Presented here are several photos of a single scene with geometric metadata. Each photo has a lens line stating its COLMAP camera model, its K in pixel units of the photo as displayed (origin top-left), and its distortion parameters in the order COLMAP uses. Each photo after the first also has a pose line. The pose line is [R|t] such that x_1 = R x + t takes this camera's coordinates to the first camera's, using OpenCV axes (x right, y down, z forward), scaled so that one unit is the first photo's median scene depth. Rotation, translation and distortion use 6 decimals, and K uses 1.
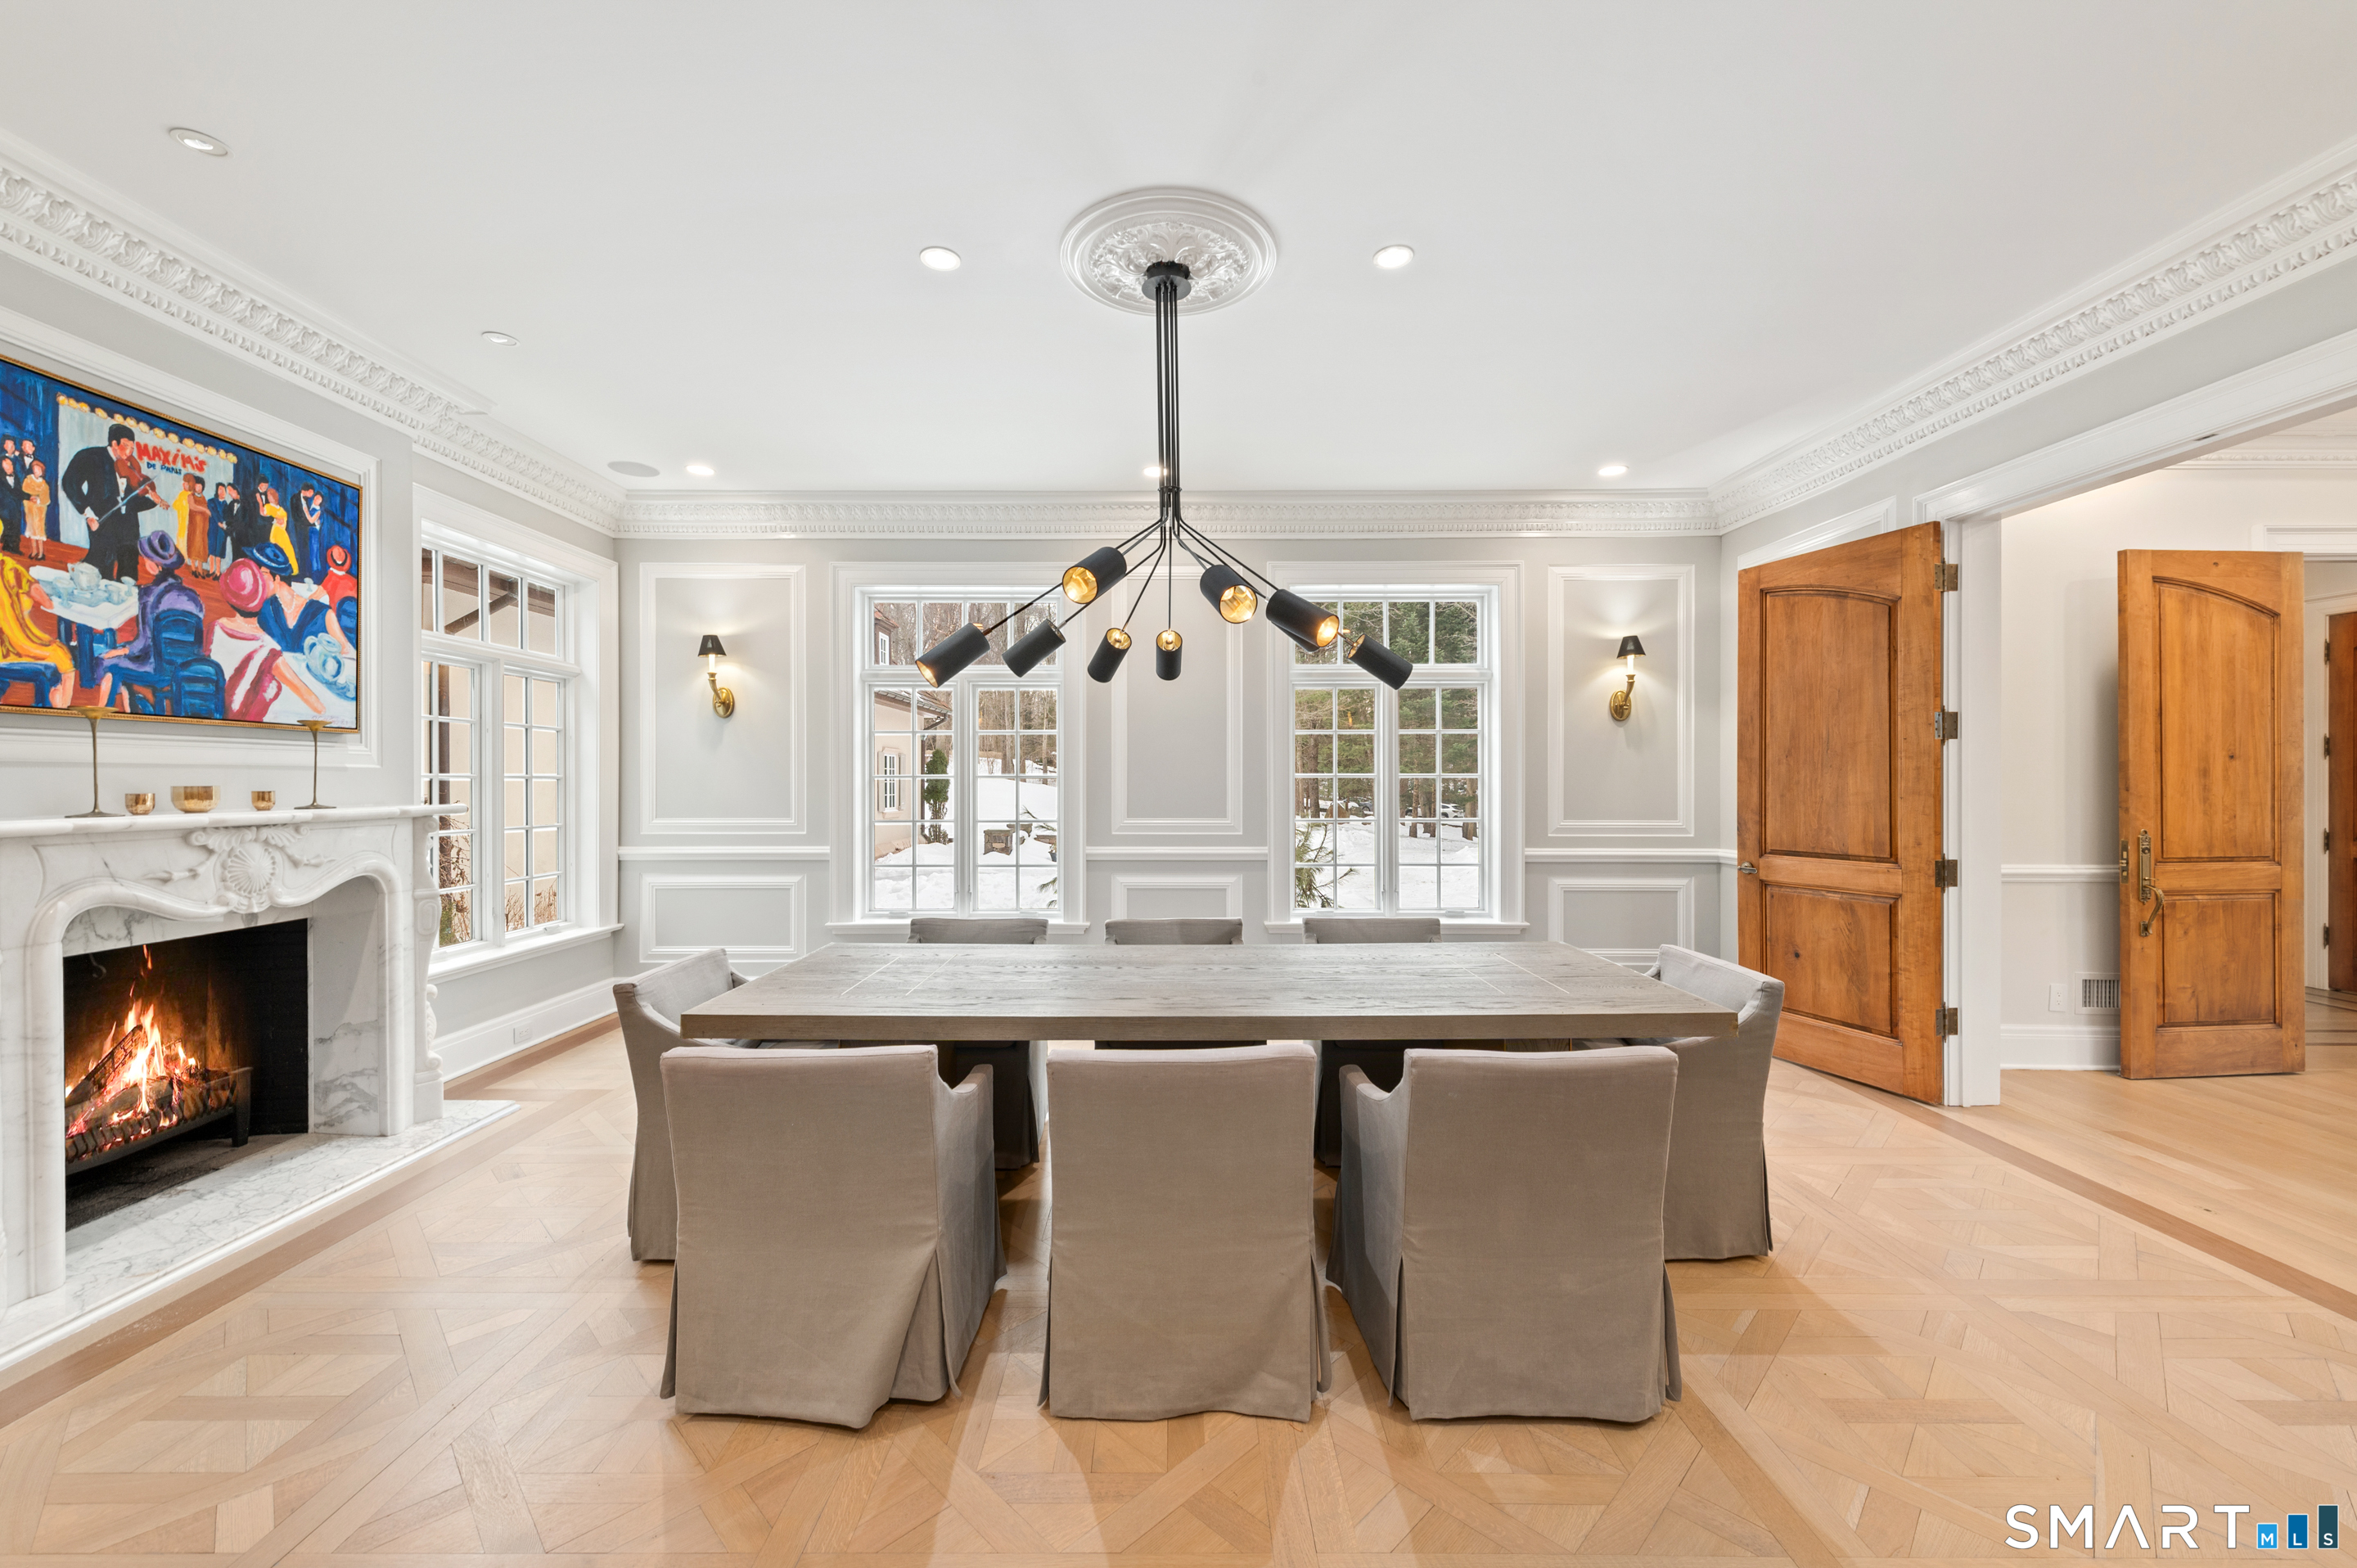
lens RADIAL K [[929.3, 0, 1161.2], [0, 929.3, 783.2], [0, 0, 1]] dist [0.015366, -0.001543]
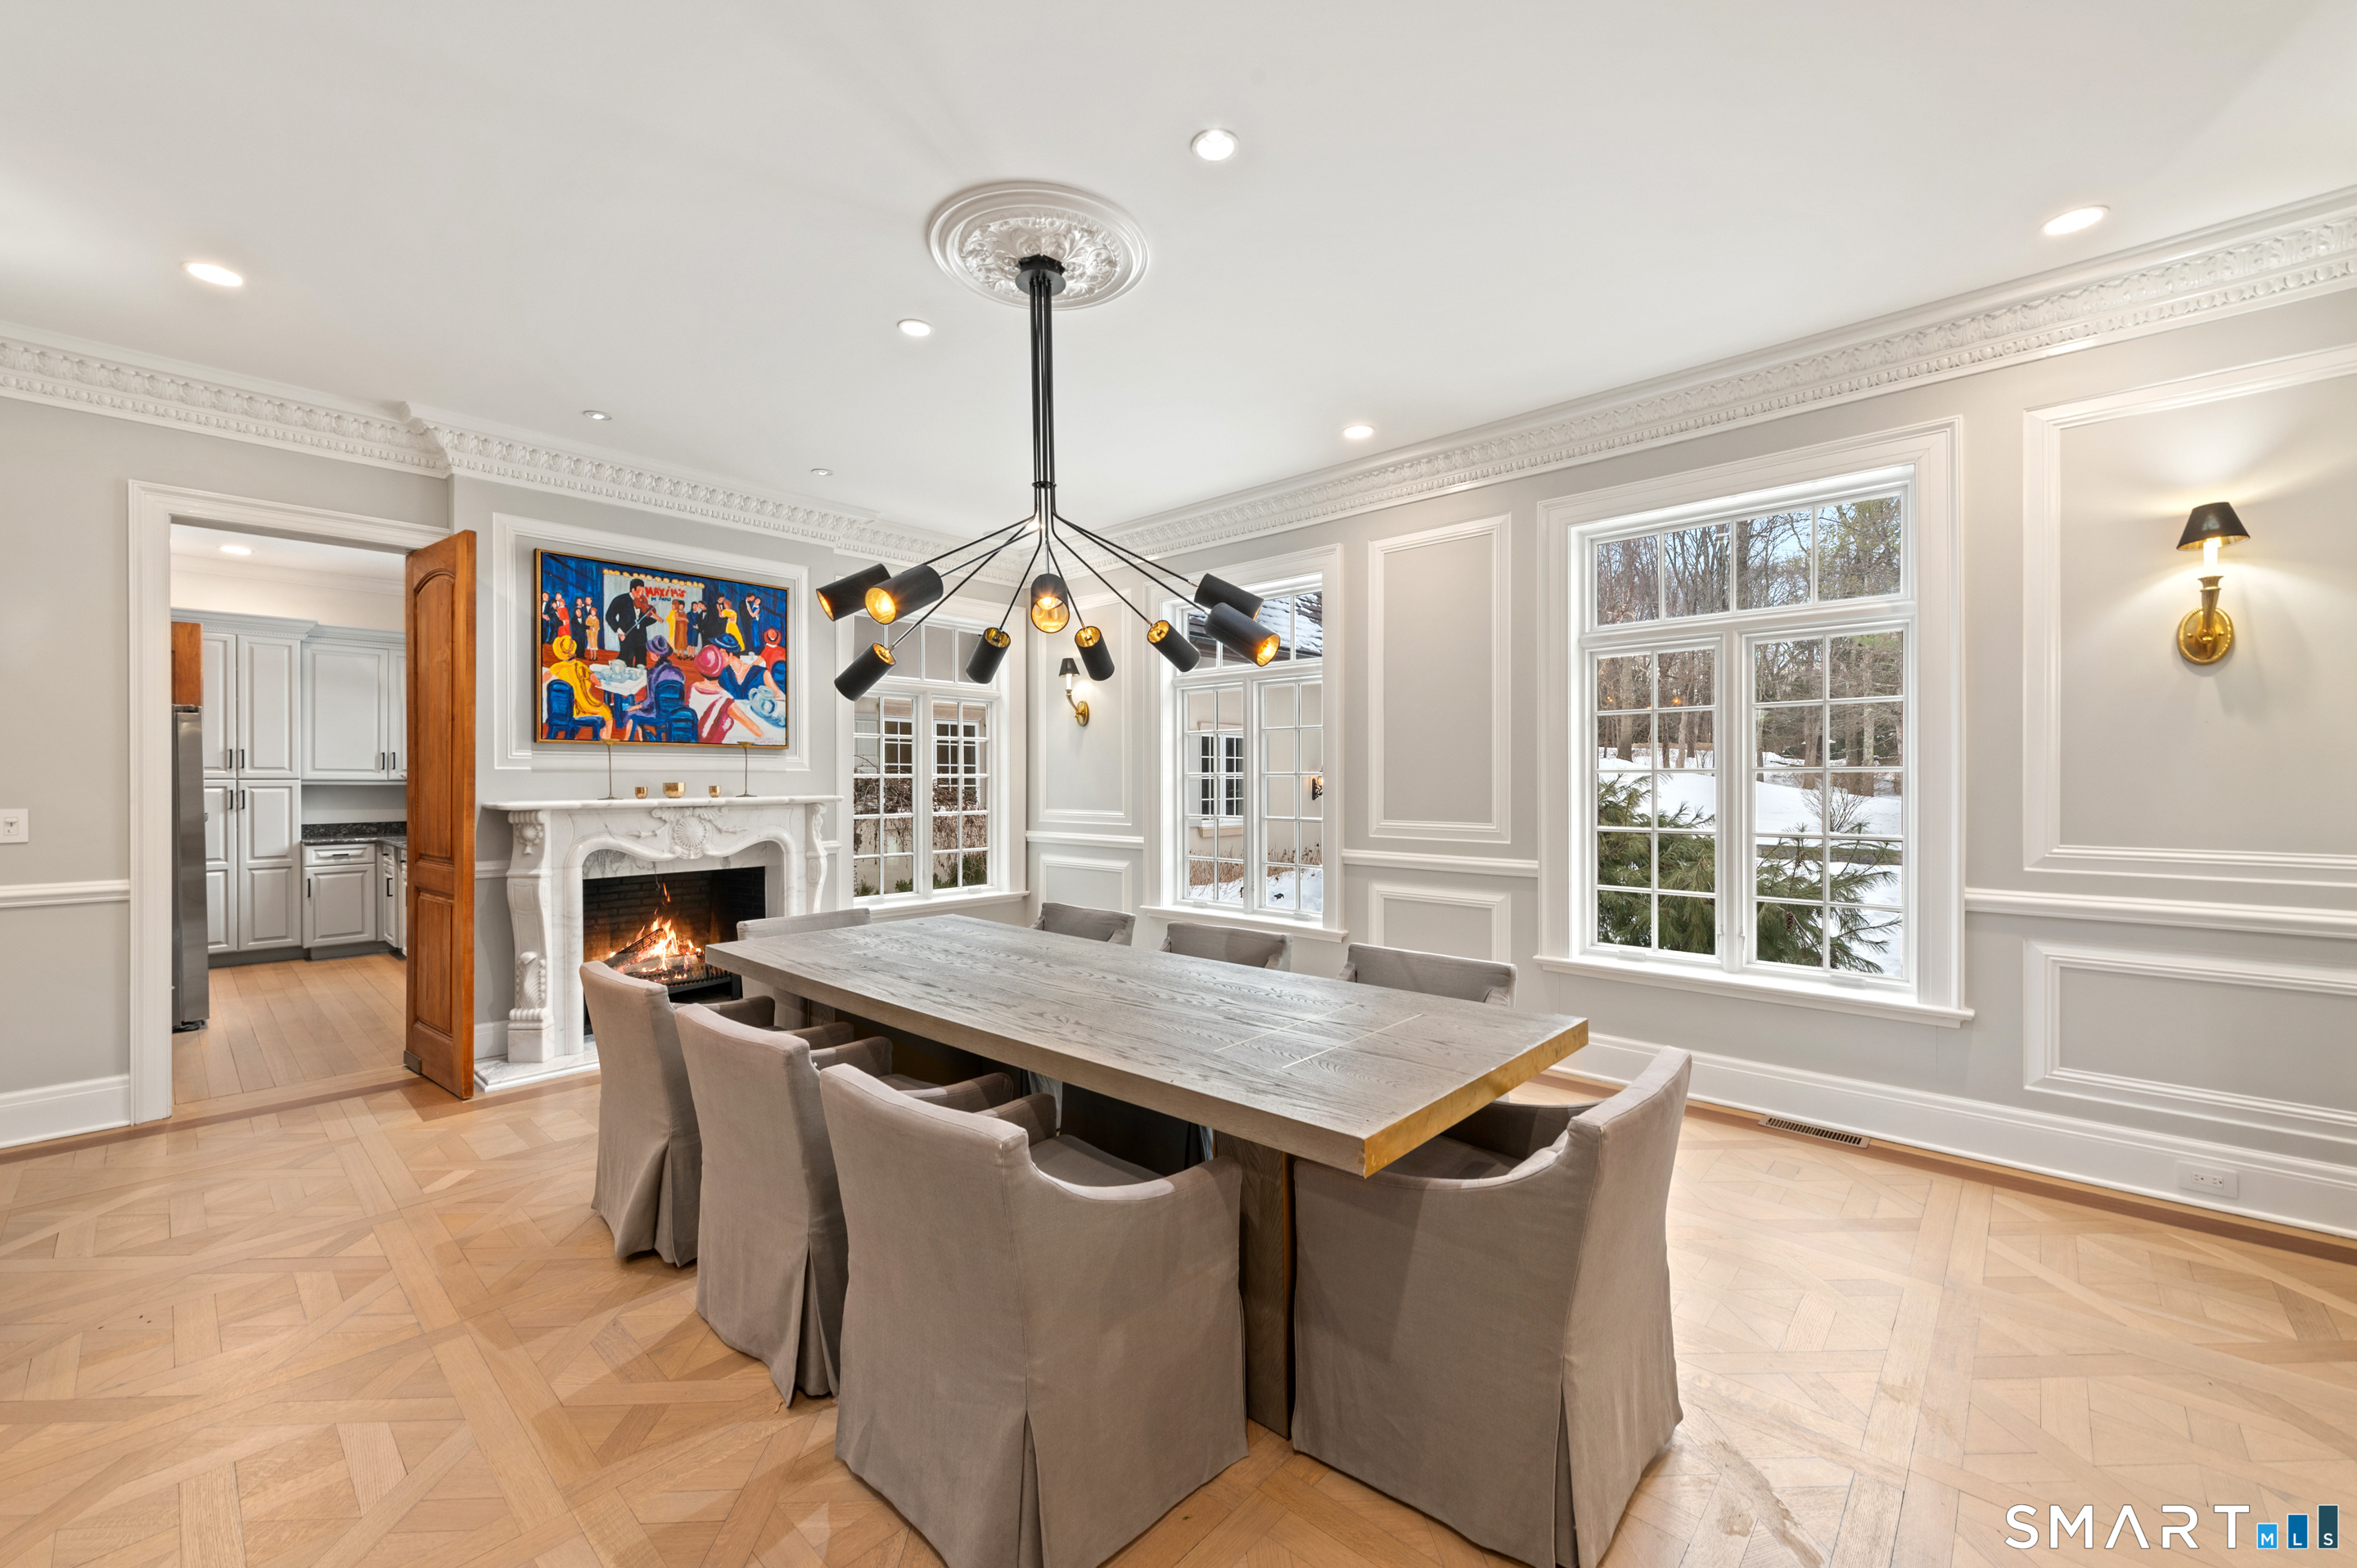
lens RADIAL K [[929.3, 0, 1155.1], [0, 929.3, 785.6], [0, 0, 1]] dist [0.015366, -0.001543]
pose [[0.735734, 0.003780, -0.677260, 0.712942], [0.000258, 0.999983, 0.005862, -0.001317], [0.677270, -0.004487, 0.735721, 0.326882]]
